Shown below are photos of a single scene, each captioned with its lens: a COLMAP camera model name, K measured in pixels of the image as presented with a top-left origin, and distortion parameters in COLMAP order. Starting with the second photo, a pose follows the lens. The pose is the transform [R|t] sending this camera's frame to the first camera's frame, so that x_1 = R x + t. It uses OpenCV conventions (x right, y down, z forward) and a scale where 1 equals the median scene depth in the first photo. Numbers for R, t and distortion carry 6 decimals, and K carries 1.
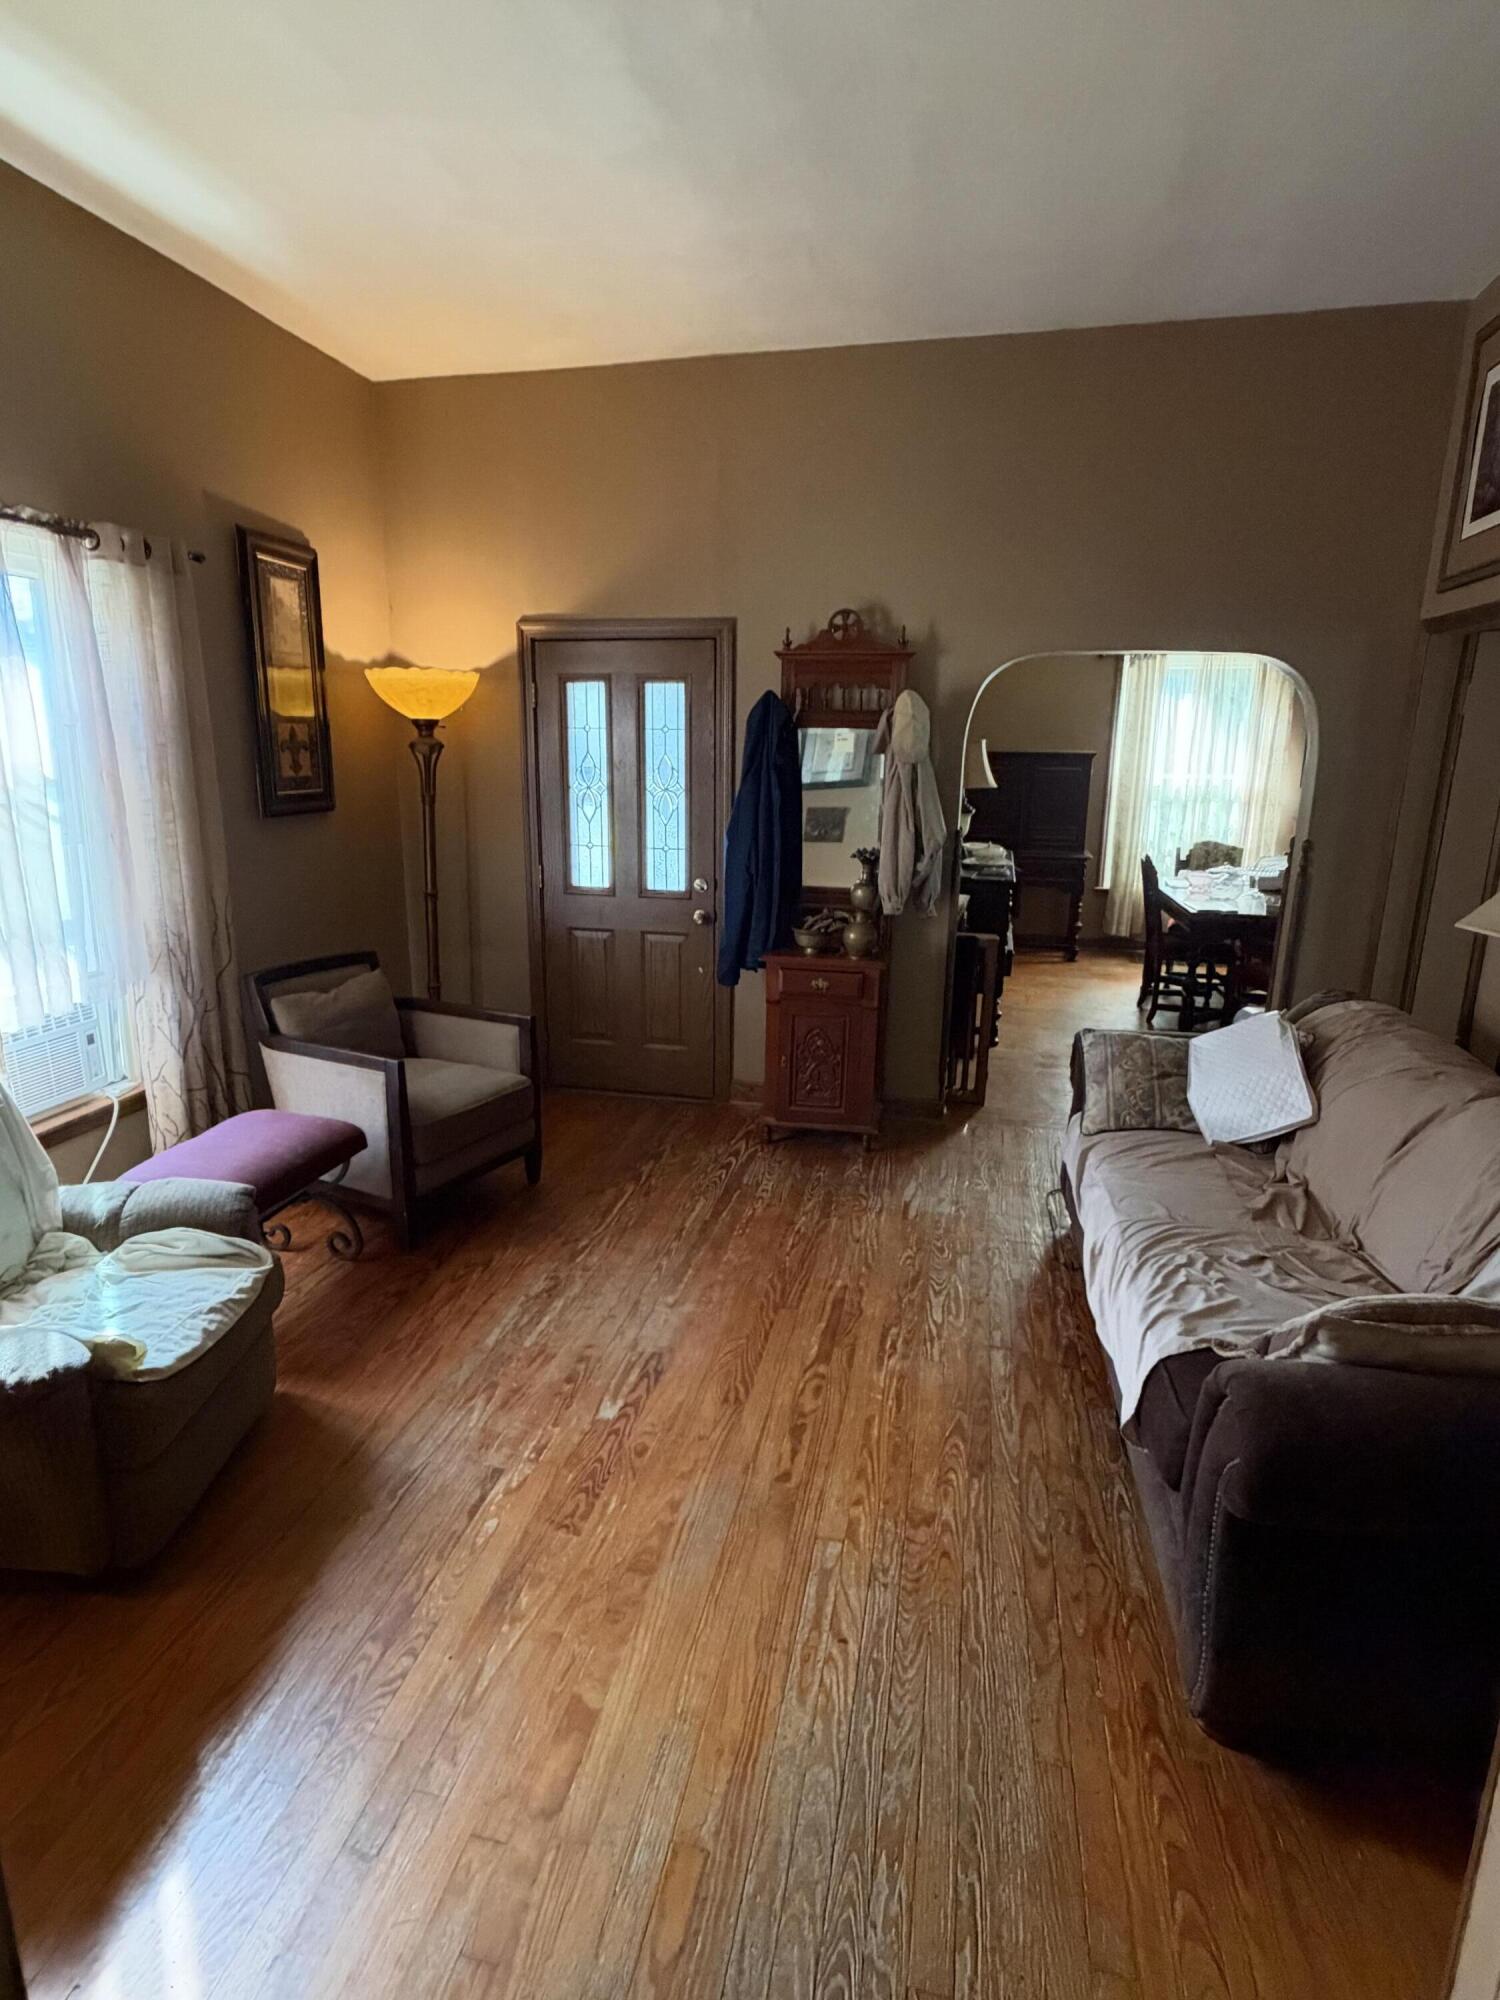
lens RADIAL K [[1050.4, 0, 750.0], [0, 1050.4, 1000.0], [0, 0, 1]] dist [0.000046, -0.000008]
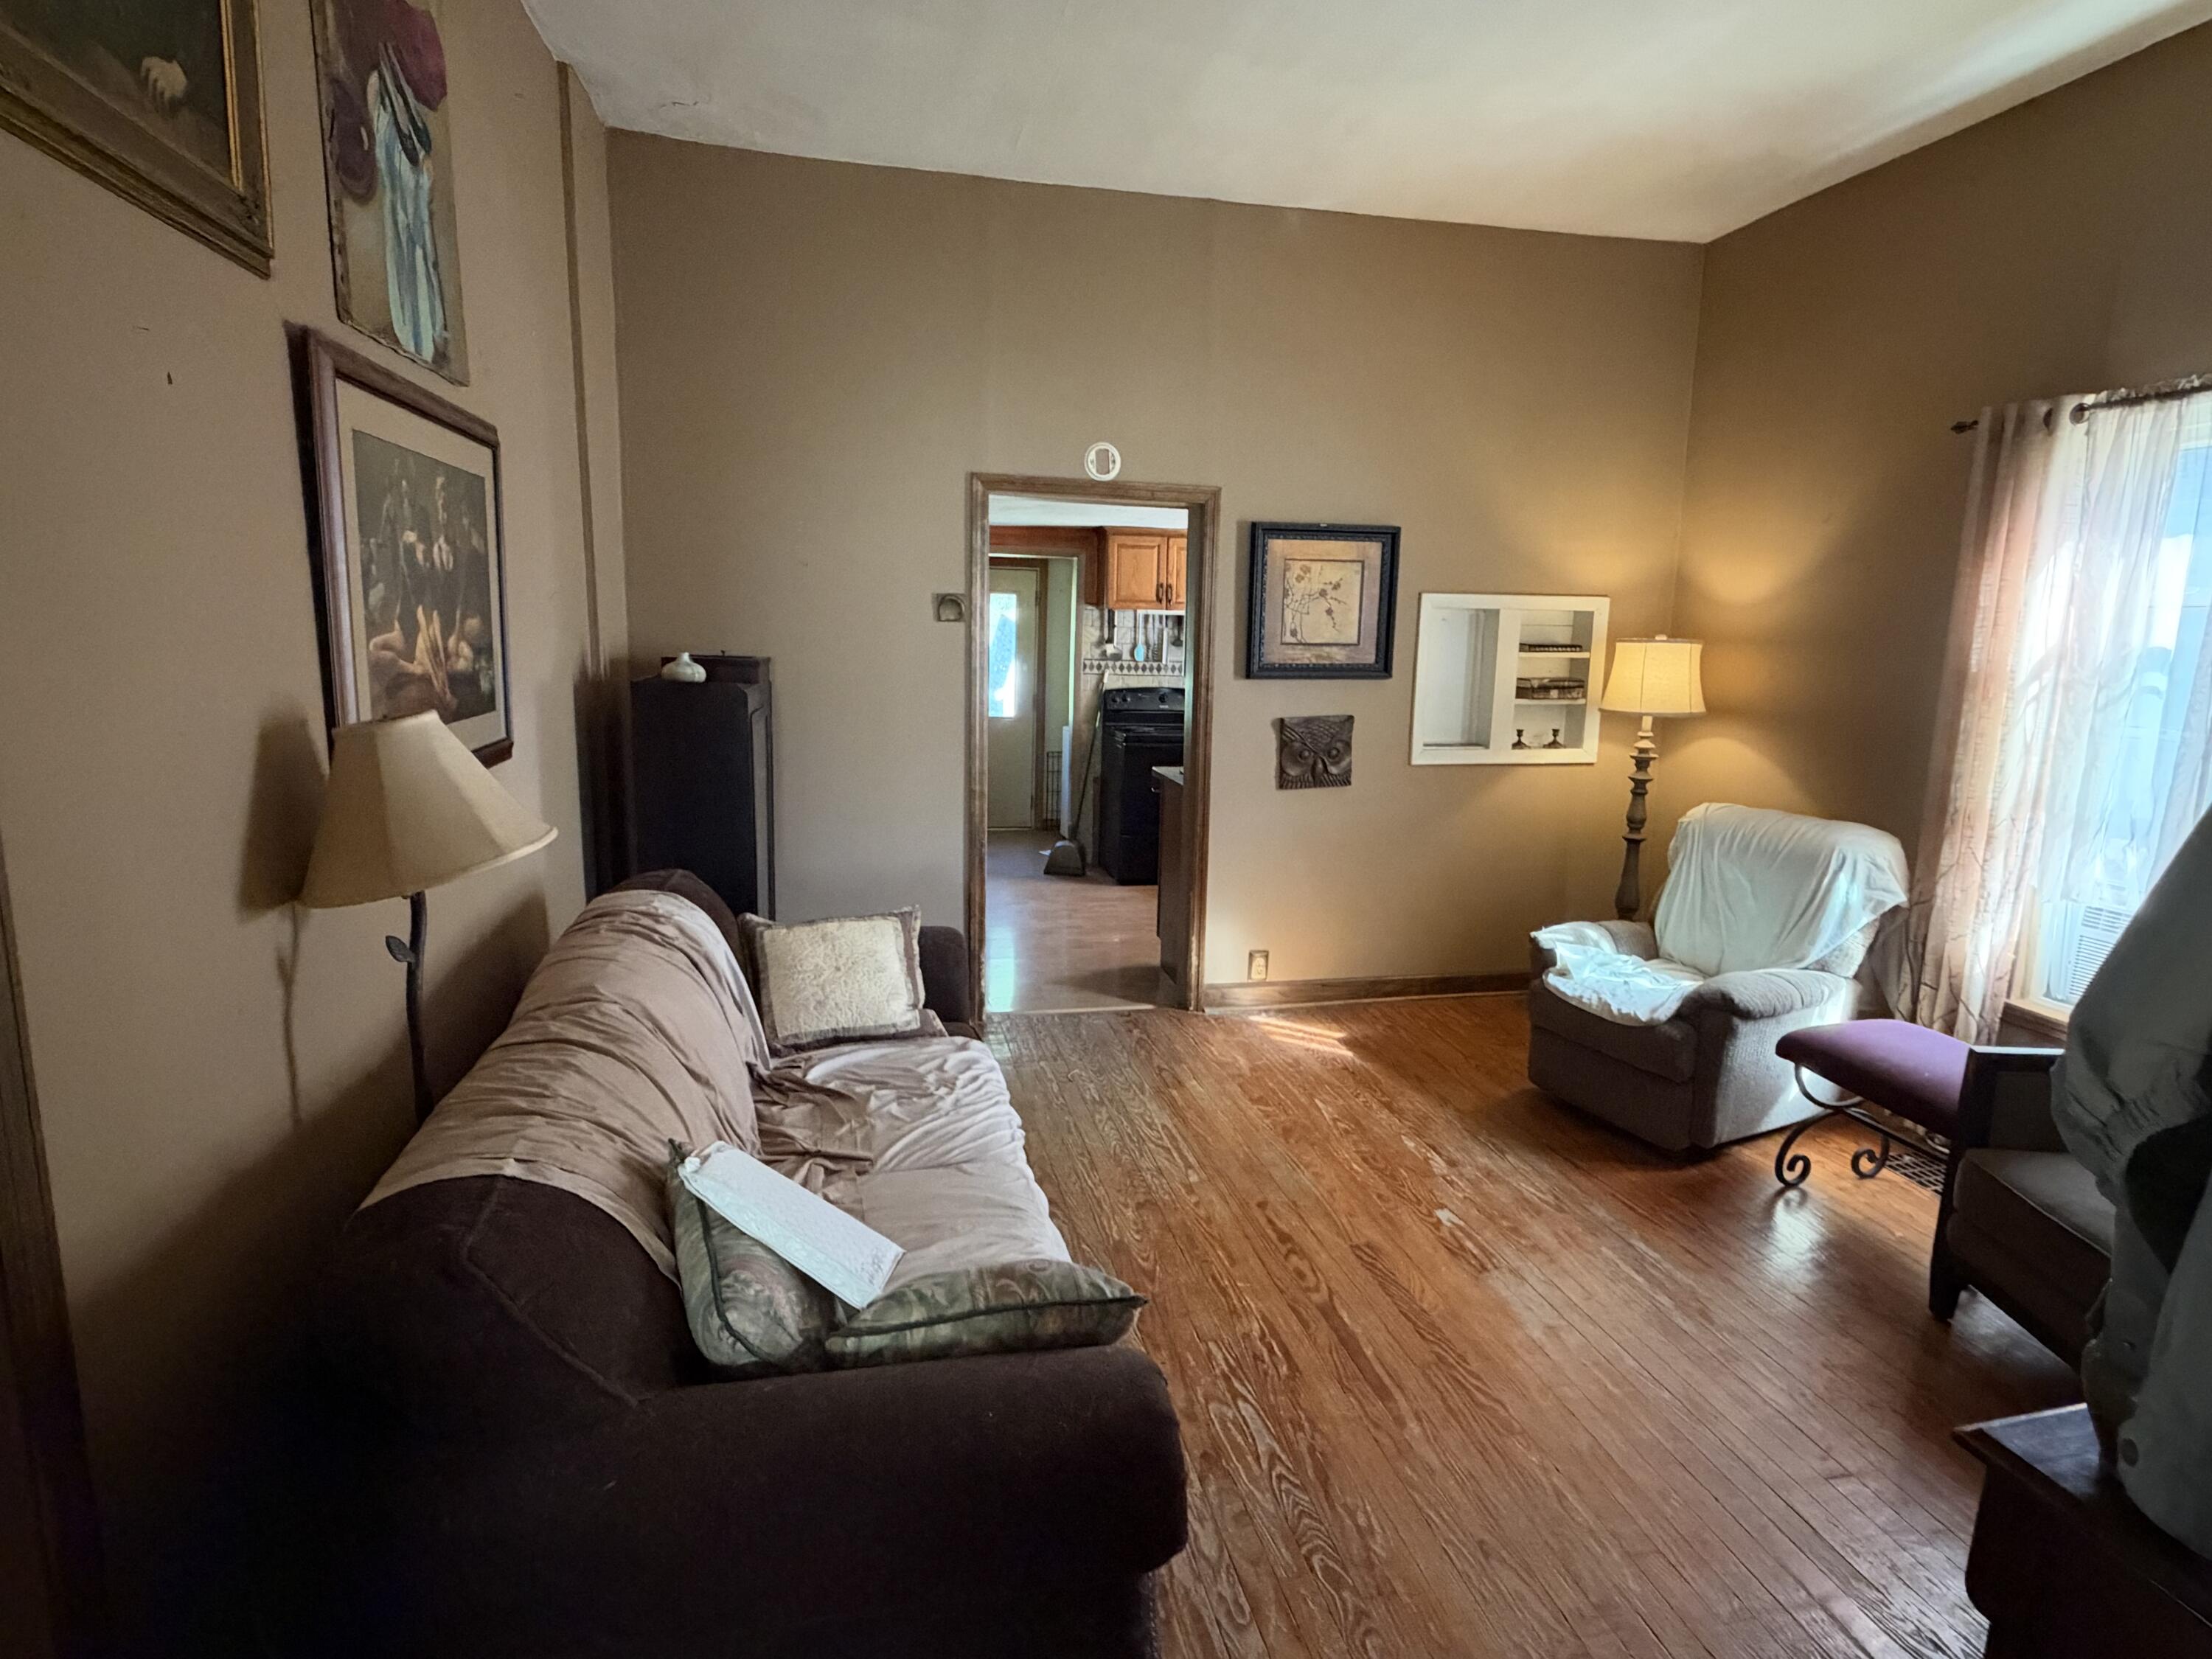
lens RADIAL K [[1161.7, 0, 1106.0], [0, 1161.7, 829.5], [0, 0, 1]] dist [0.000046, -0.000008]
pose [[-0.912254, 0.039664, -0.407700, 0.549208], [-0.127602, 0.918261, 0.374852, -0.315480], [0.389243, 0.393984, -0.832626, 1.426086]]
